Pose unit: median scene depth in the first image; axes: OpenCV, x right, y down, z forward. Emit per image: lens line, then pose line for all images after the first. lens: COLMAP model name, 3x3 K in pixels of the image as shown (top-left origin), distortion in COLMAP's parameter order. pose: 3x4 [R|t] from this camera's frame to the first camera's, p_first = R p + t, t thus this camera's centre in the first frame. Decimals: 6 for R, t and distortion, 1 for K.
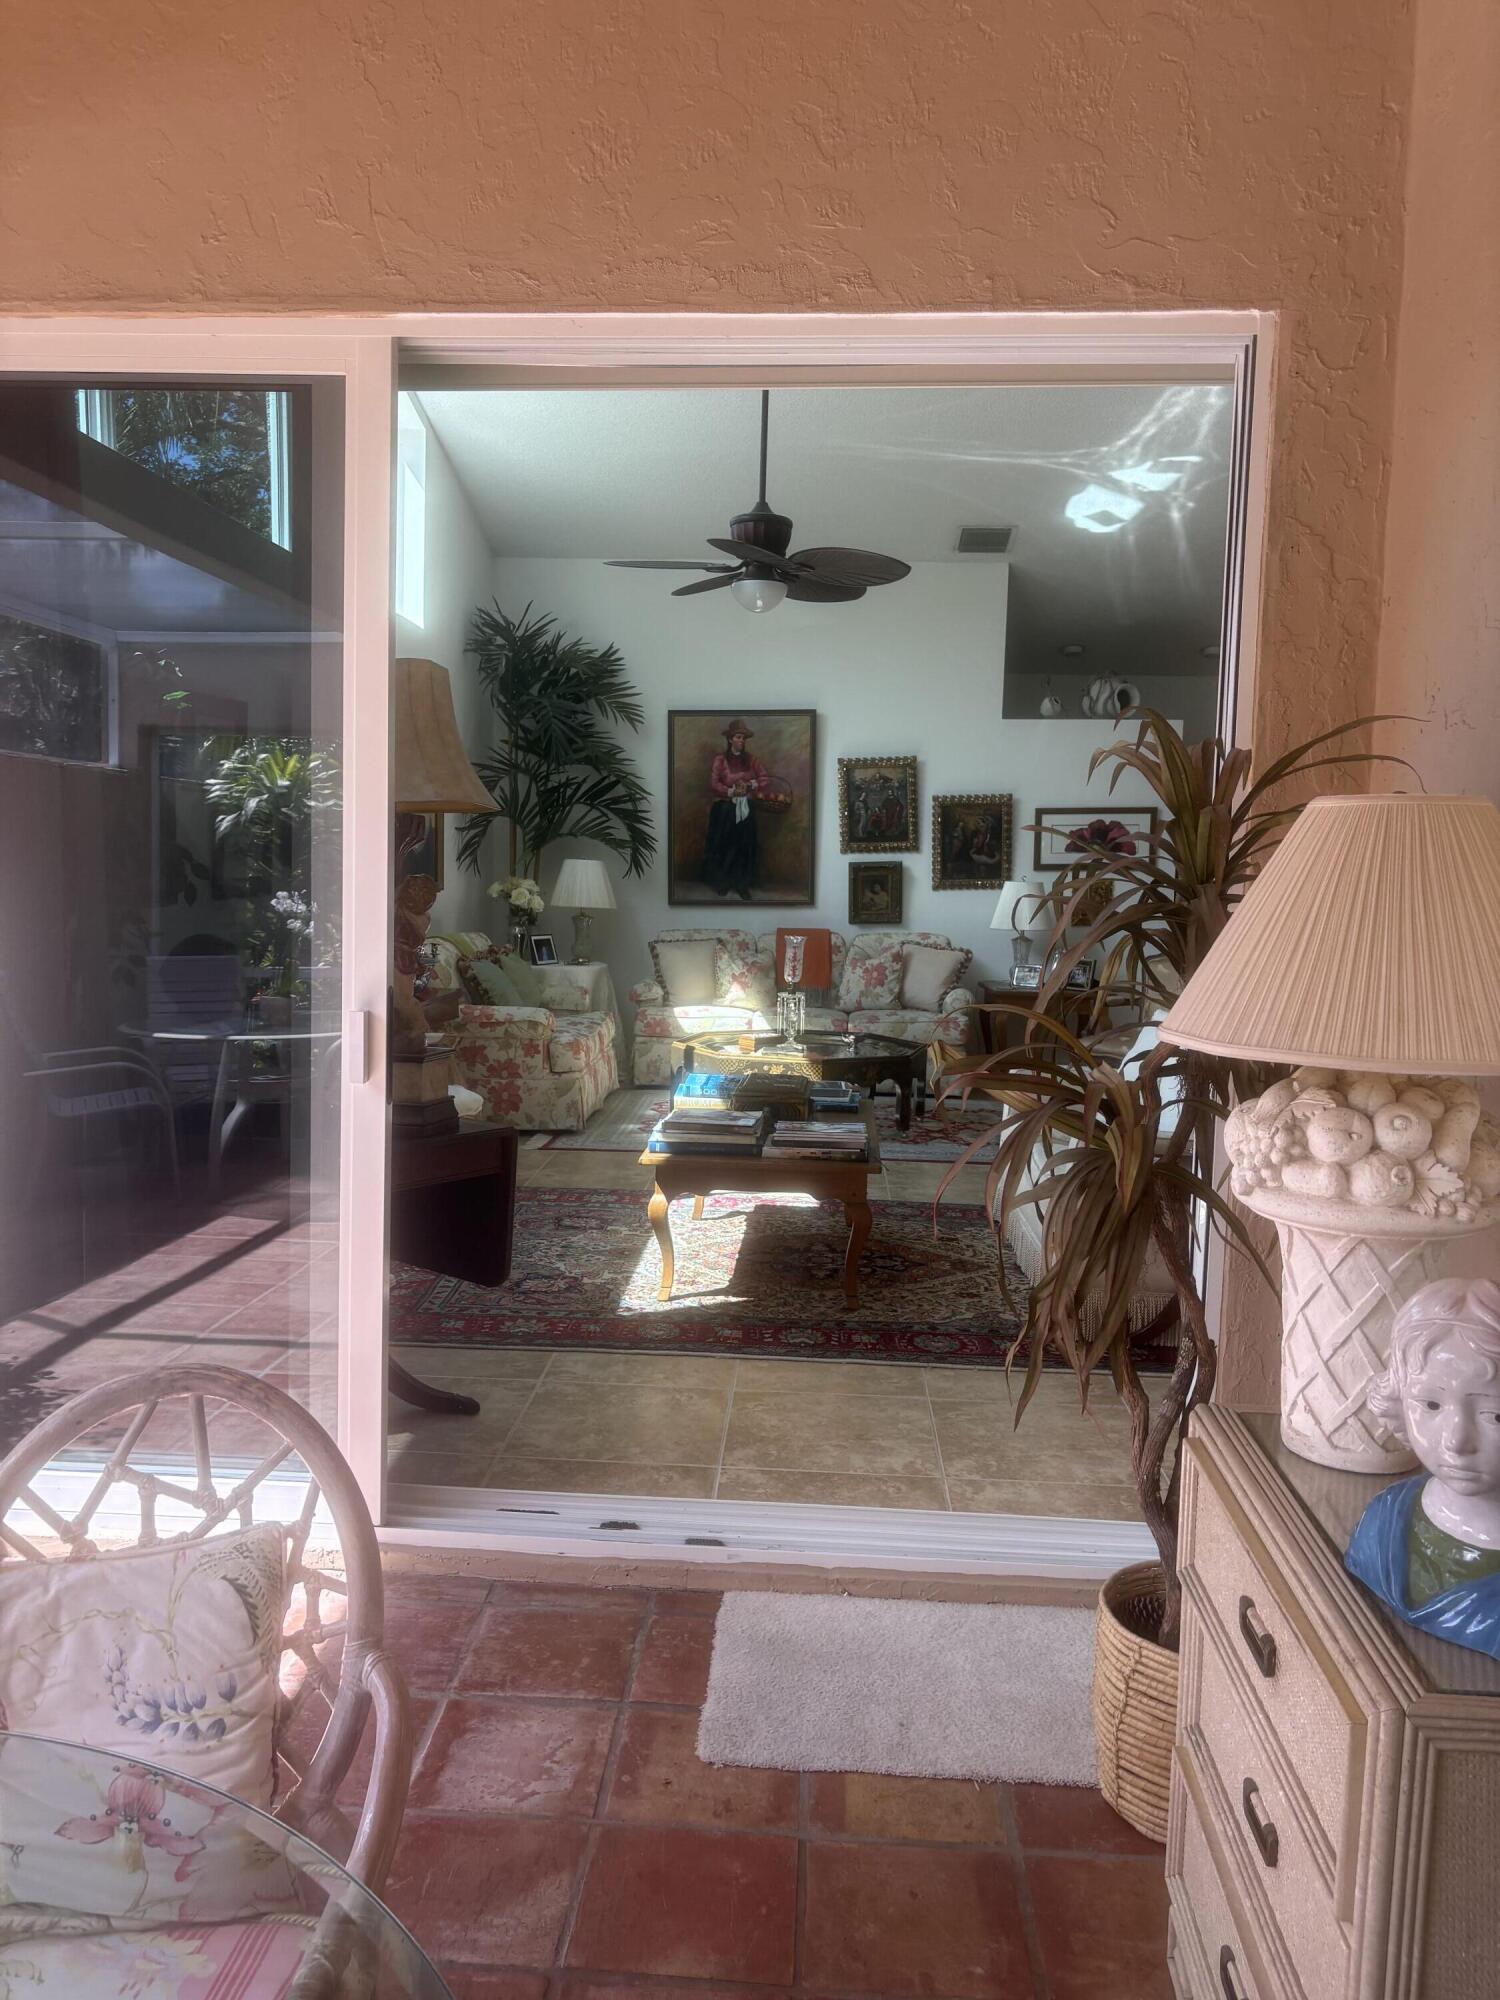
lens RADIAL K [[1510.3, 0, 712.0], [0, 1510.3, 1003.7], [0, 0, 1]] dist [0.048490, -0.046488]
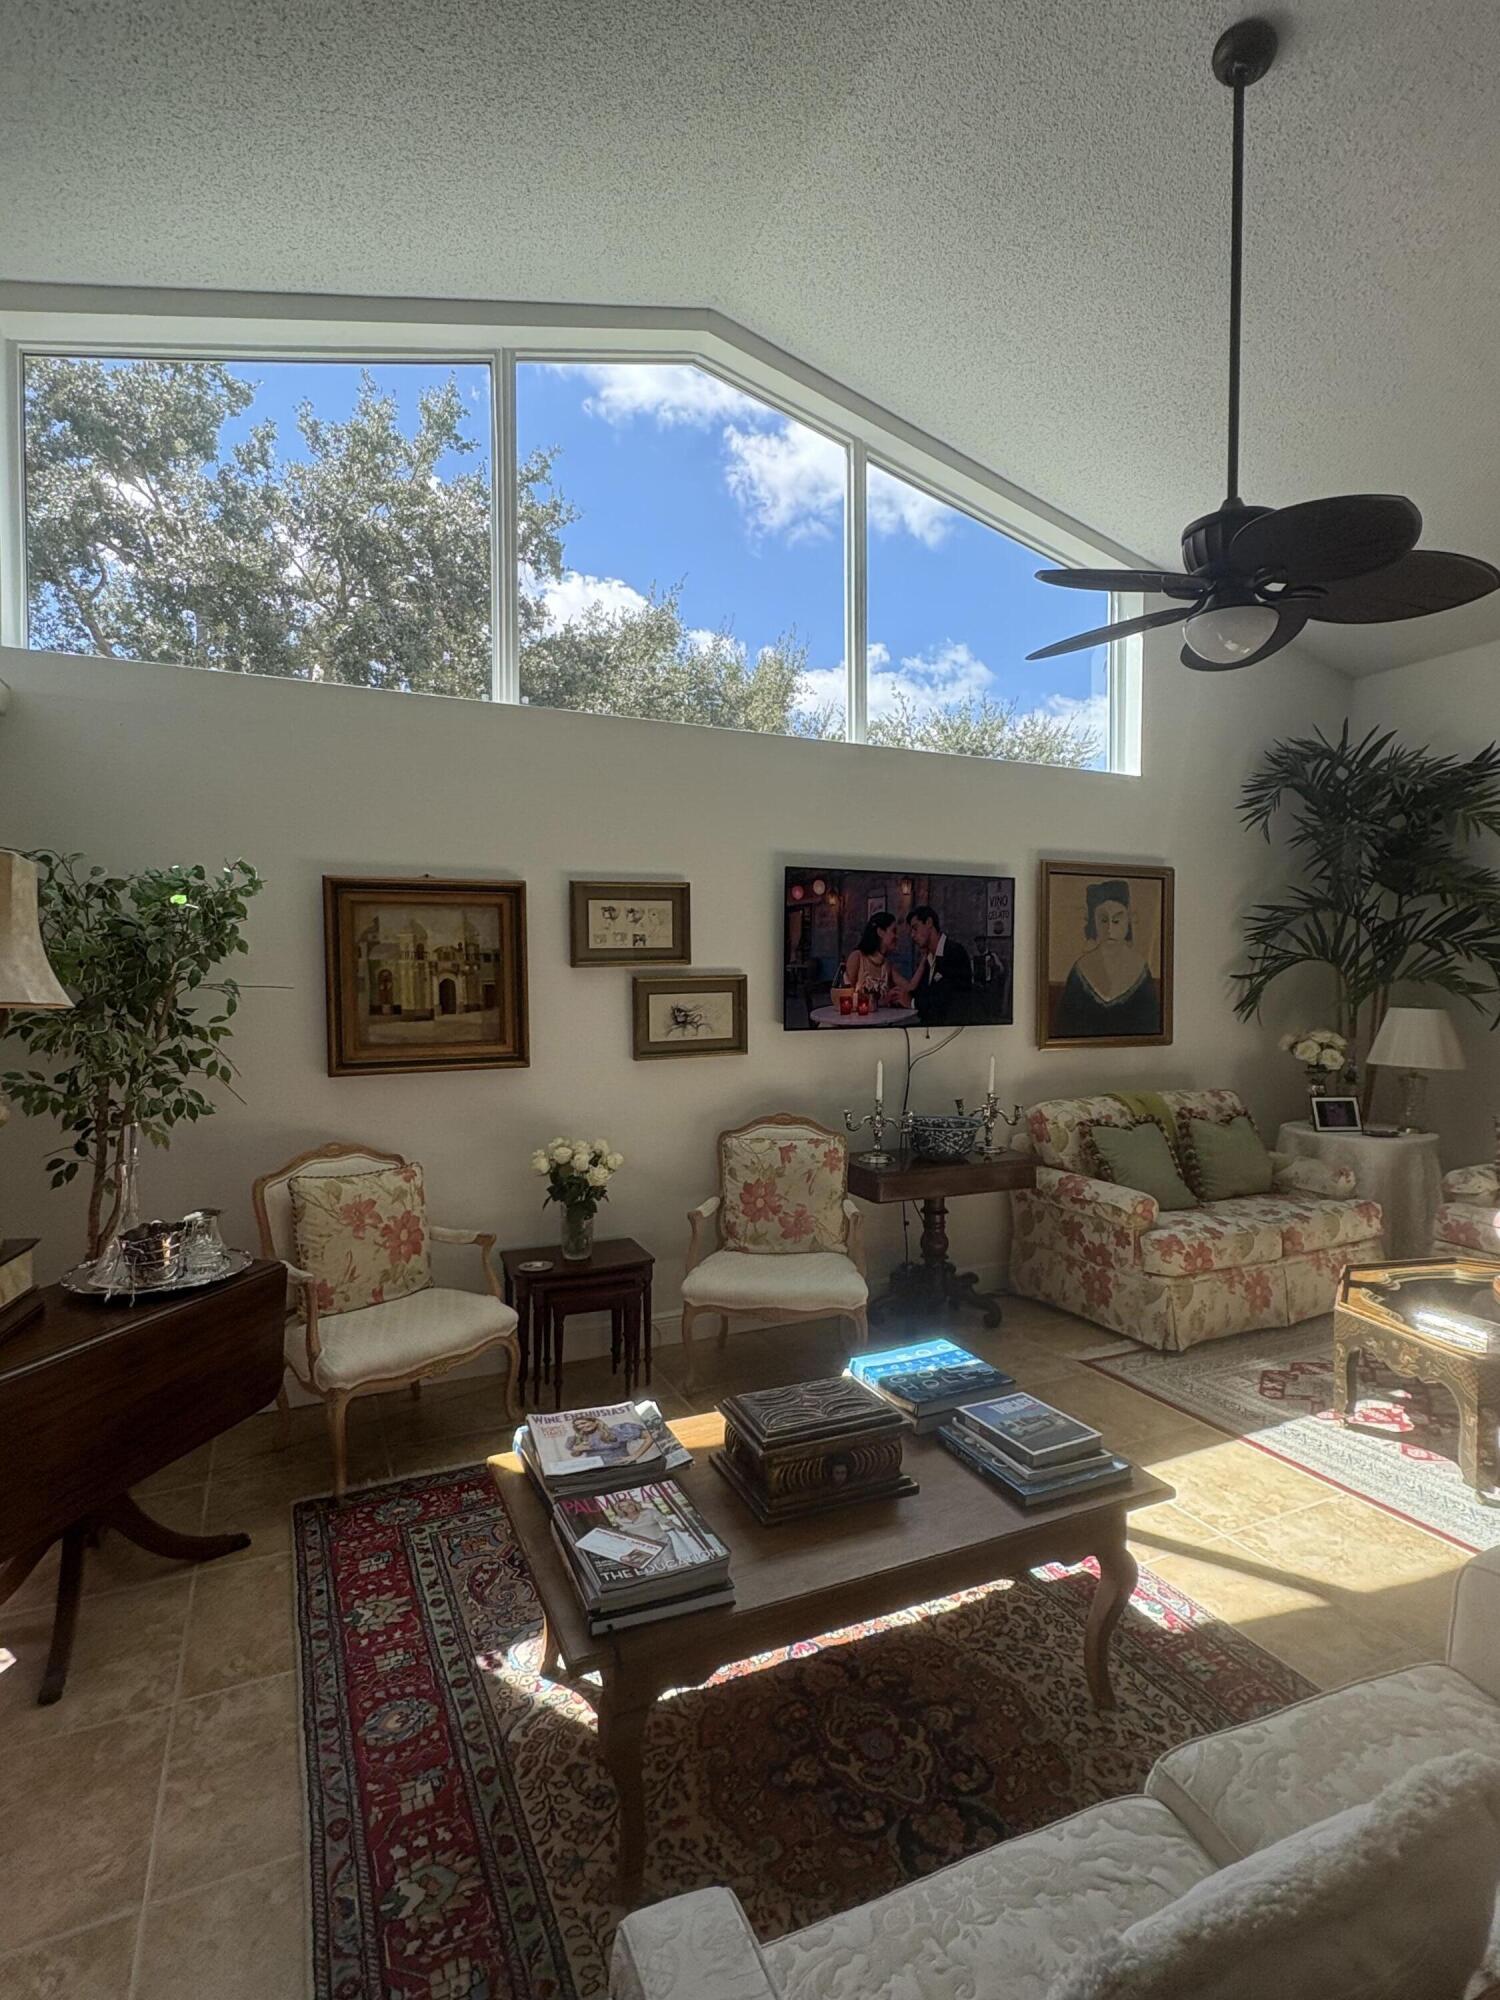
lens RADIAL K [[1003.3, 0, 751.6], [0, 1003.3, 1005.3], [0, 0, 1]] dist [0.004952, -0.001120]
pose [[0.495201, 0.002017, -0.868776, 0.305034], [-0.069995, 0.996839, -0.037583, -0.073669], [0.865954, 0.079421, 0.493777, 0.603482]]
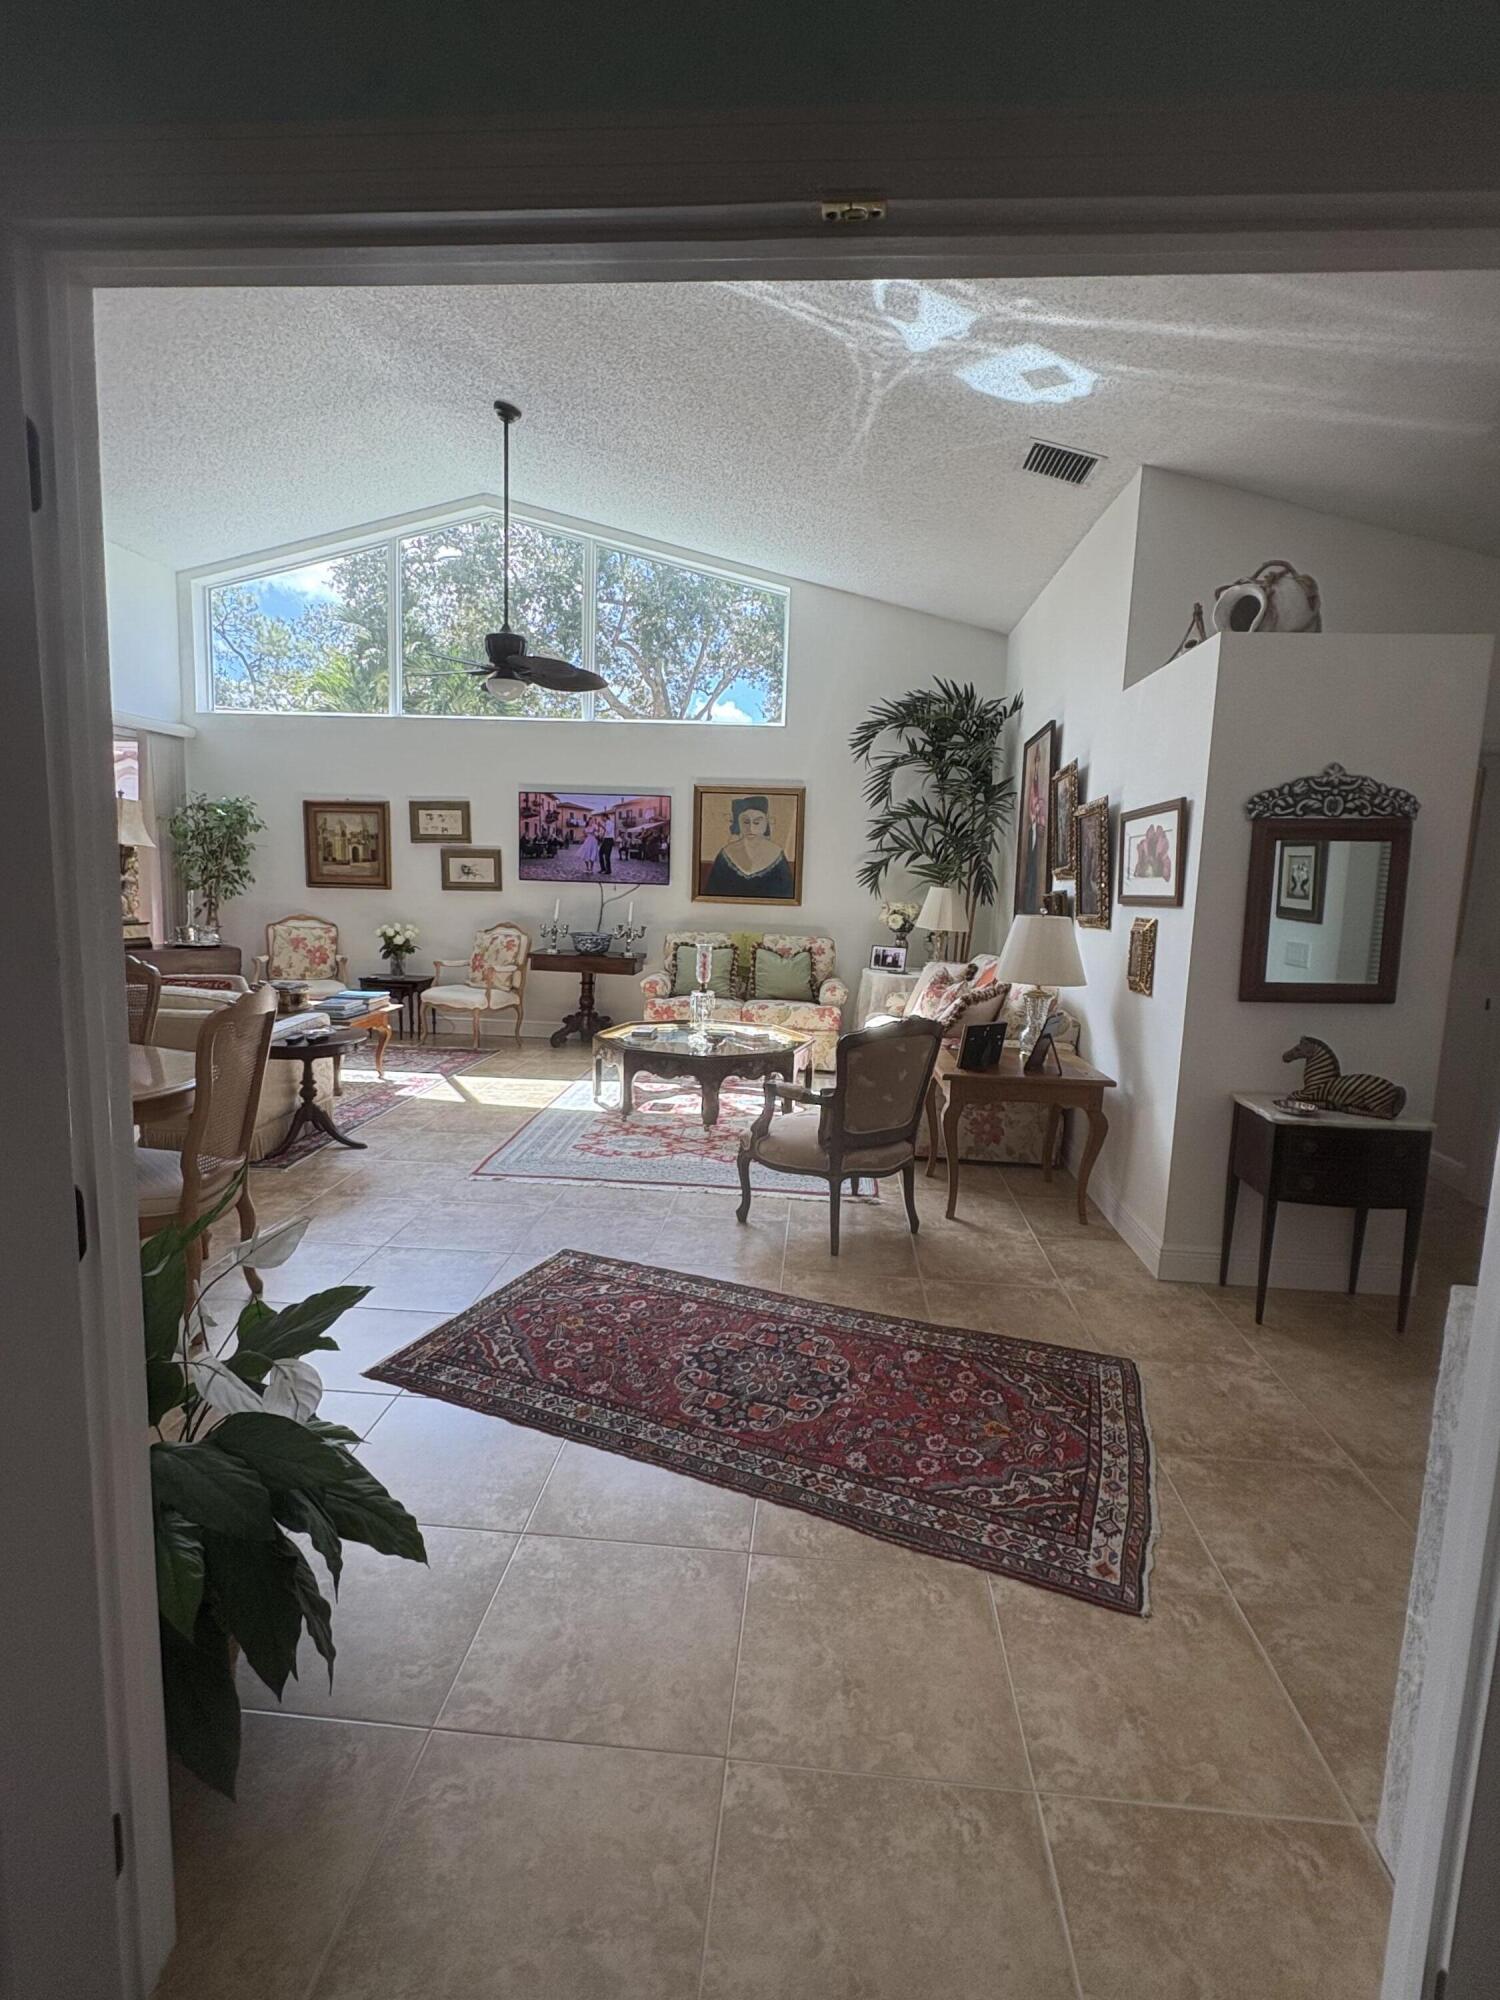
lens RADIAL K [[1003.3, 0, 744.7], [0, 1003.3, 1003.5], [0, 0, 1]] dist [0.004952, -0.001120]
pose [[0.003932, 0.112741, -0.993617, 0.983998], [-0.126993, 0.985636, 0.111333, -0.105672], [0.991896, 0.125745, 0.018193, 1.208478]]
